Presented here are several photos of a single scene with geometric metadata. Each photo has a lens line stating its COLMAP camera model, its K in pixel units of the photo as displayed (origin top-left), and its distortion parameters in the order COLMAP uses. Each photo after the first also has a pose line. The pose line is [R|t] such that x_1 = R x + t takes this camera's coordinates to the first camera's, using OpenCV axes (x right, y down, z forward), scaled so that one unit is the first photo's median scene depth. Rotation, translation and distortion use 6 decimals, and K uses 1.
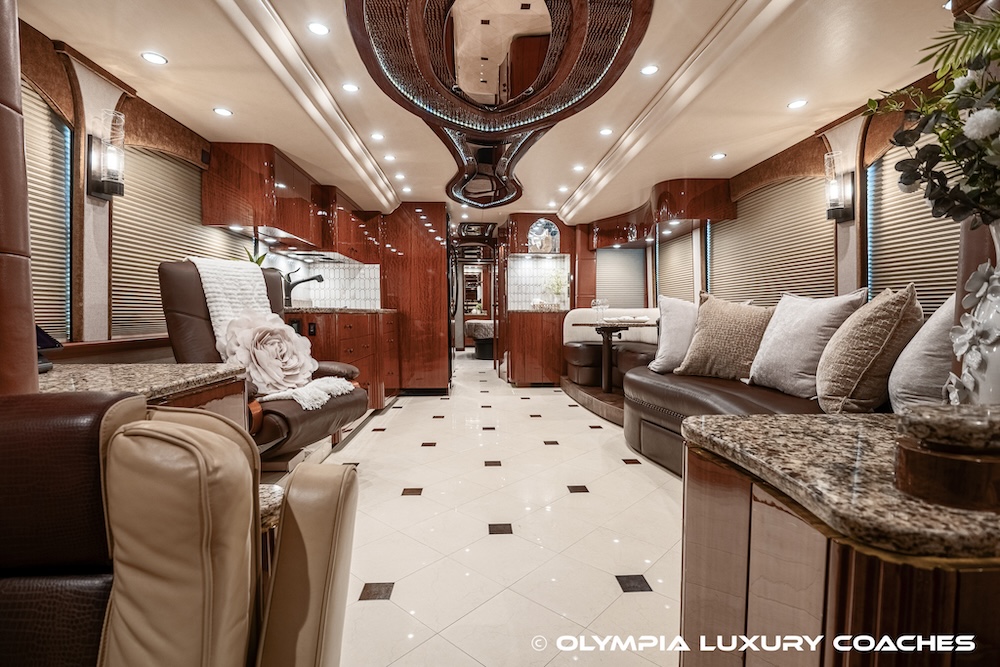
lens RADIAL K [[471.9, 0, 518.4], [0, 471.9, 383.3], [0, 0, 1]] dist [-0.003718, -0.004700]
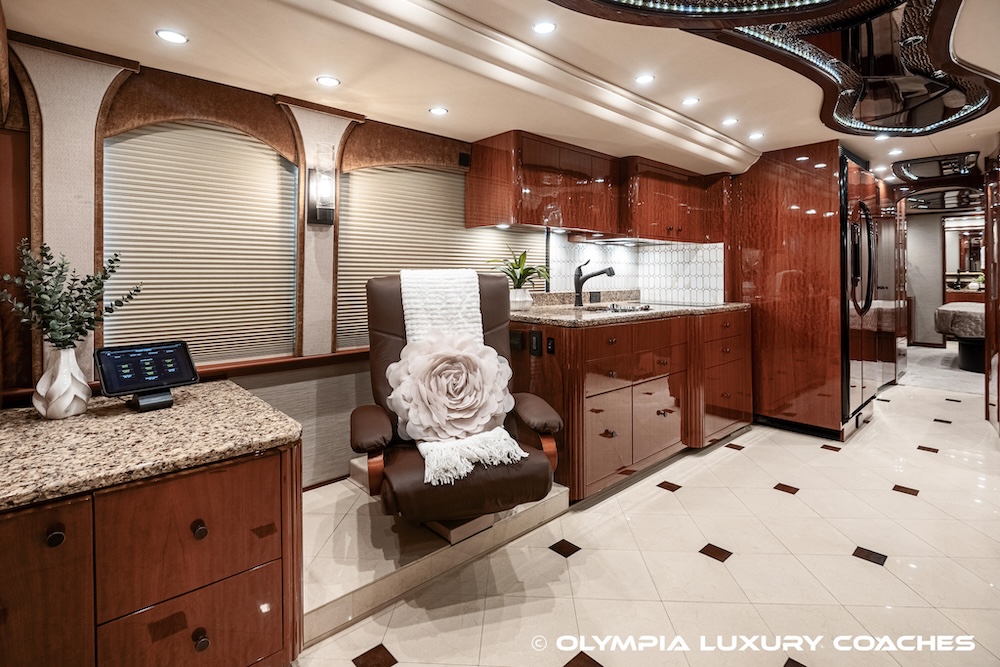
lens RADIAL K [[471.9, 0, 492.1], [0, 471.9, 279.2], [0, 0, 1]] dist [-0.003718, -0.004700]
pose [[0.591734, 0.010358, -0.806066, 0.110324], [-0.117810, 0.990293, -0.073759, -0.132490], [0.797478, 0.138609, 0.587211, 0.387502]]
